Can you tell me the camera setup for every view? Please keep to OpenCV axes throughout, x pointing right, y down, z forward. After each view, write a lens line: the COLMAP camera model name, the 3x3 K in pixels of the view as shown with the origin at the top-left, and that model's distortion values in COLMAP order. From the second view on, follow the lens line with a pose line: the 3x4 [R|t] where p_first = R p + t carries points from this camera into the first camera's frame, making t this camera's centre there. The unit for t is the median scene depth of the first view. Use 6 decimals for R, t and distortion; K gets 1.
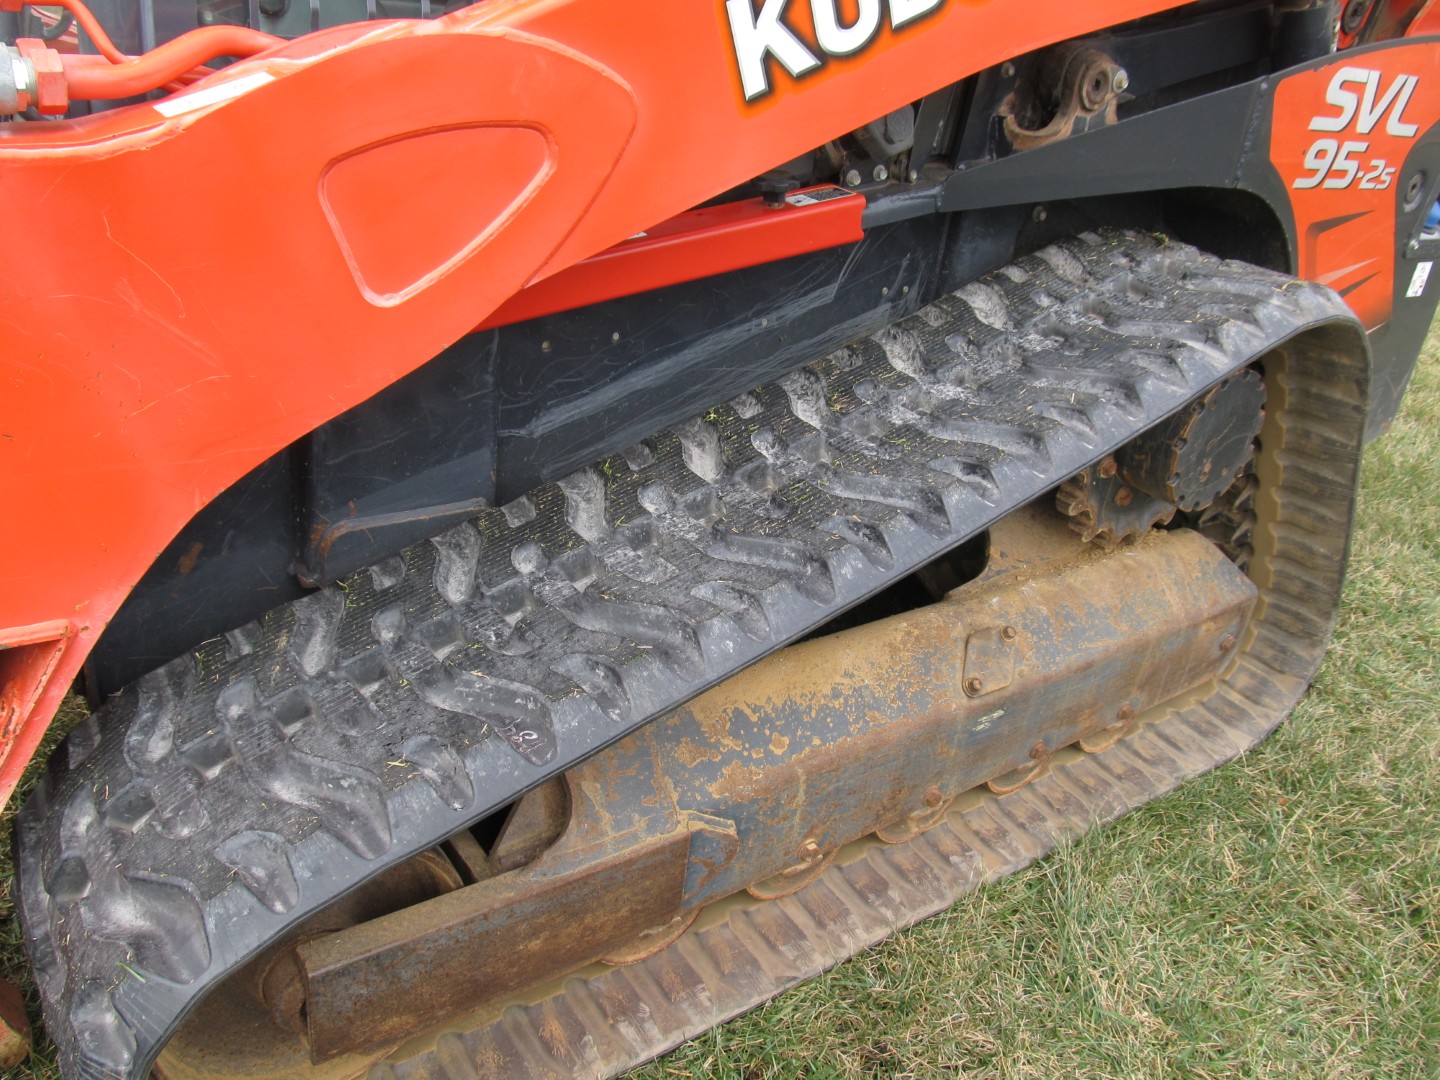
lens RADIAL K [[1168.1, 0, 714.2], [0, 1168.1, 535.4], [0, 0, 1]] dist [-0.062902, 0.022759]
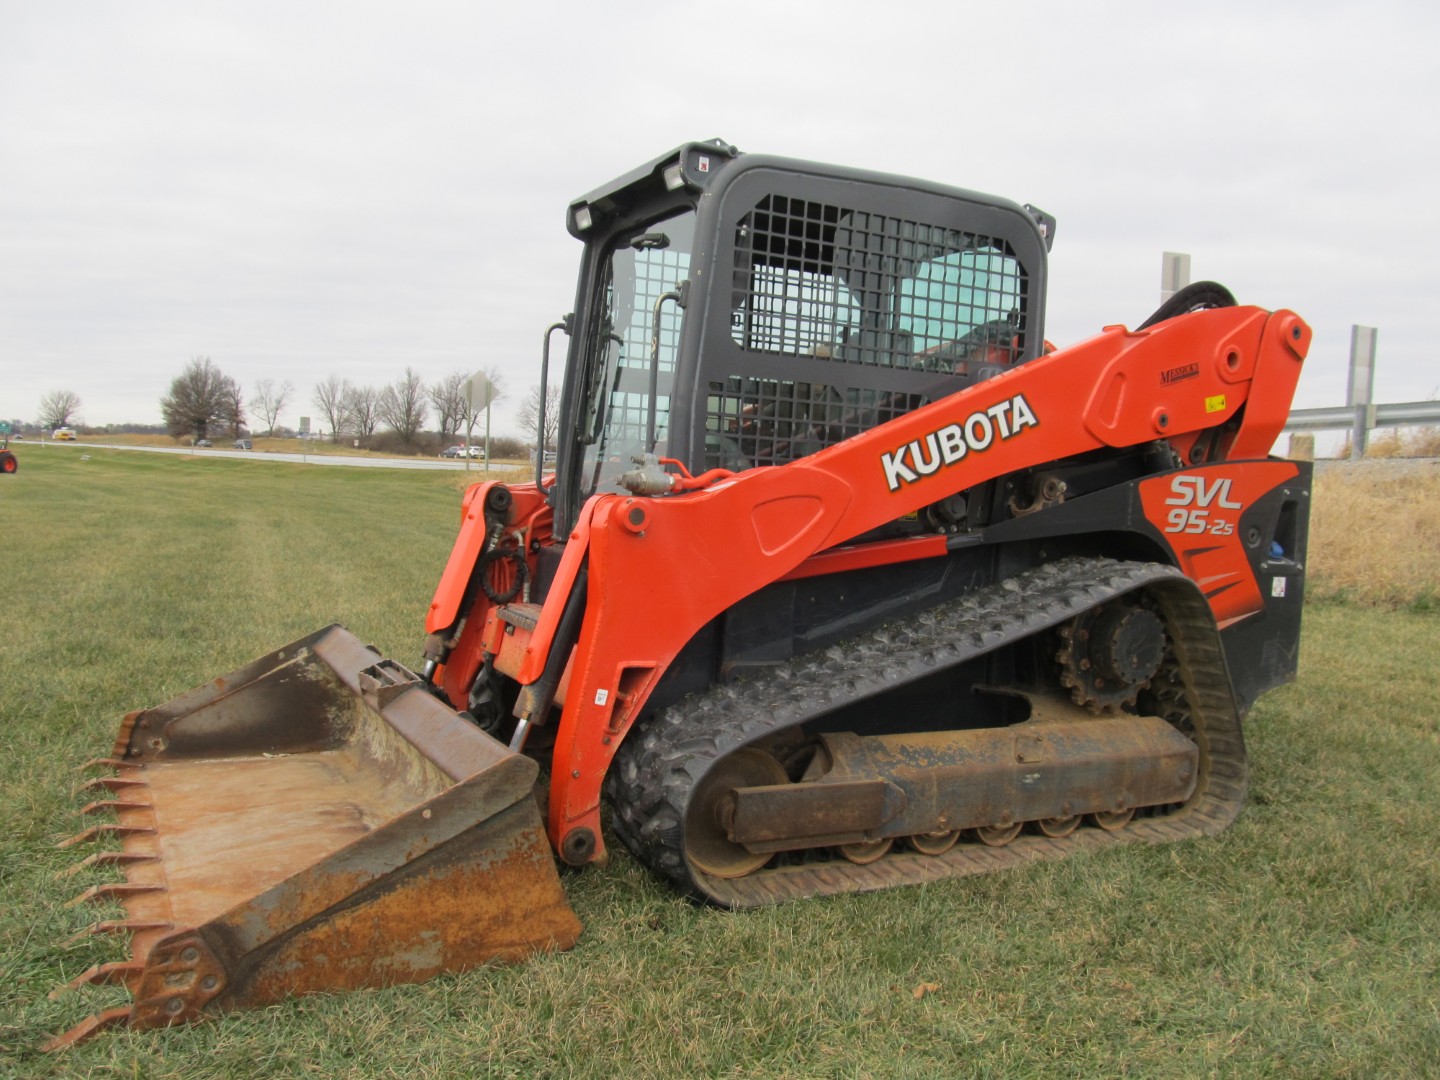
lens RADIAL K [[1168.1, 0, 710.4], [0, 1168.1, 543.6], [0, 0, 1]] dist [-0.062902, 0.022759]
pose [[0.988081, -0.053683, -0.144273, -0.001825], [-0.010449, 0.911673, -0.410784, 0.675271], [0.153582, 0.407395, 0.900245, -1.151171]]
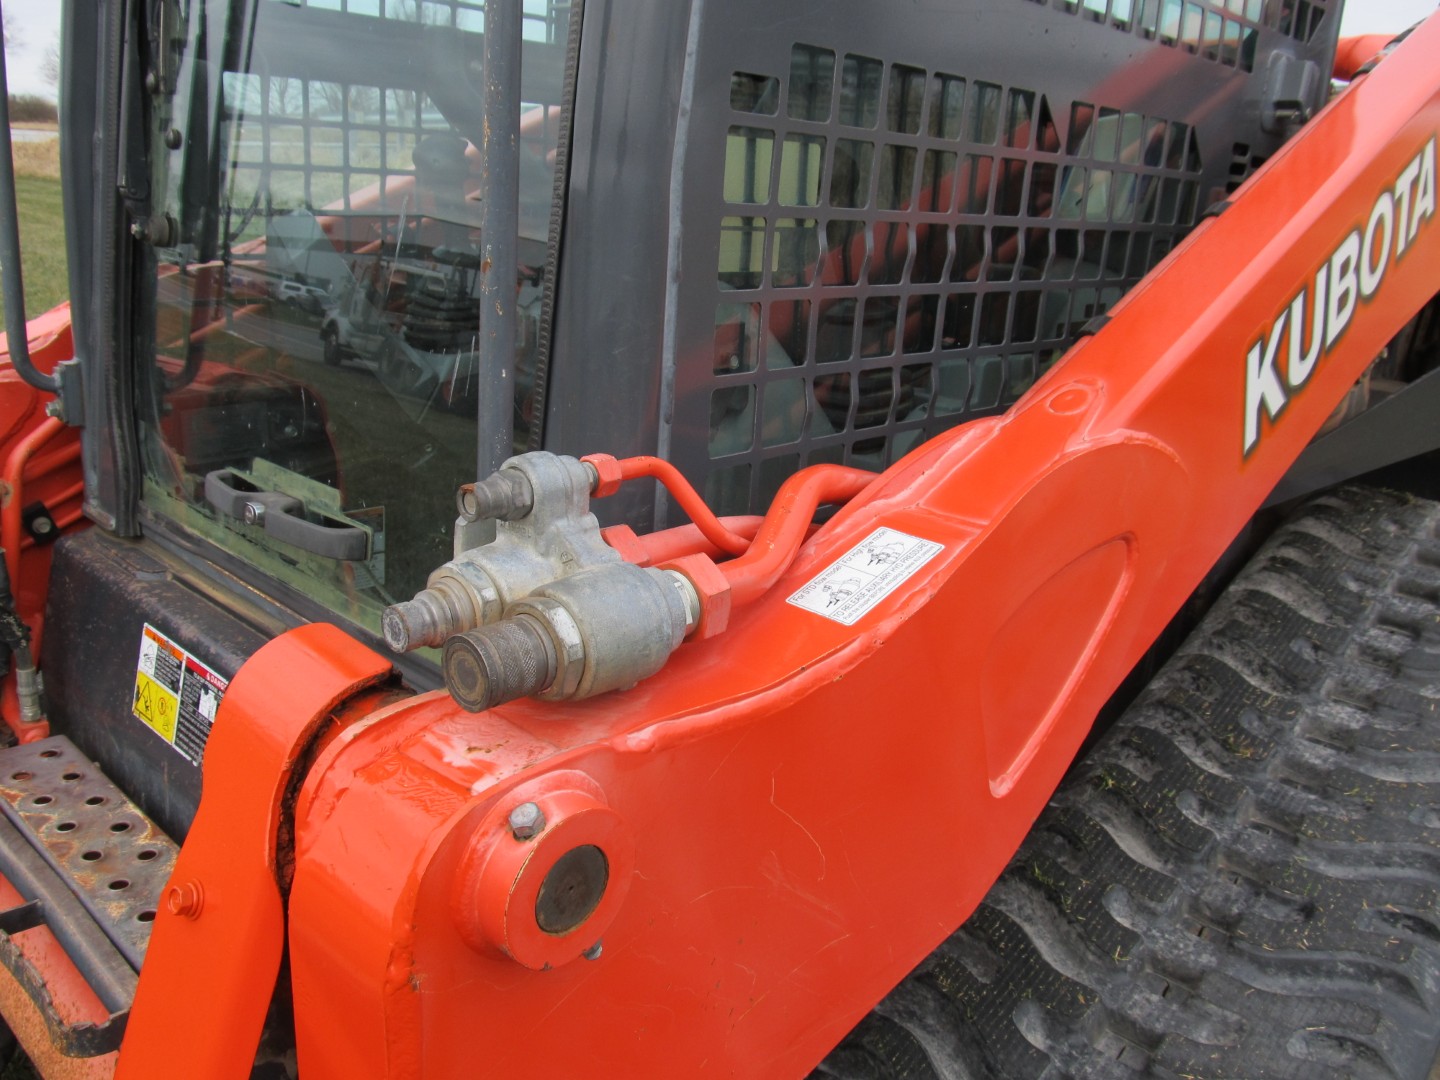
lens RADIAL K [[1168.1, 0, 726.7], [0, 1168.1, 540.3], [0, 0, 1]] dist [-0.062902, 0.022759]
pose [[0.977915, -0.108555, 0.178599, -0.399154], [0.132984, 0.982419, -0.131024, -0.197177], [-0.161236, 0.151881, 0.975159, 0.181306]]
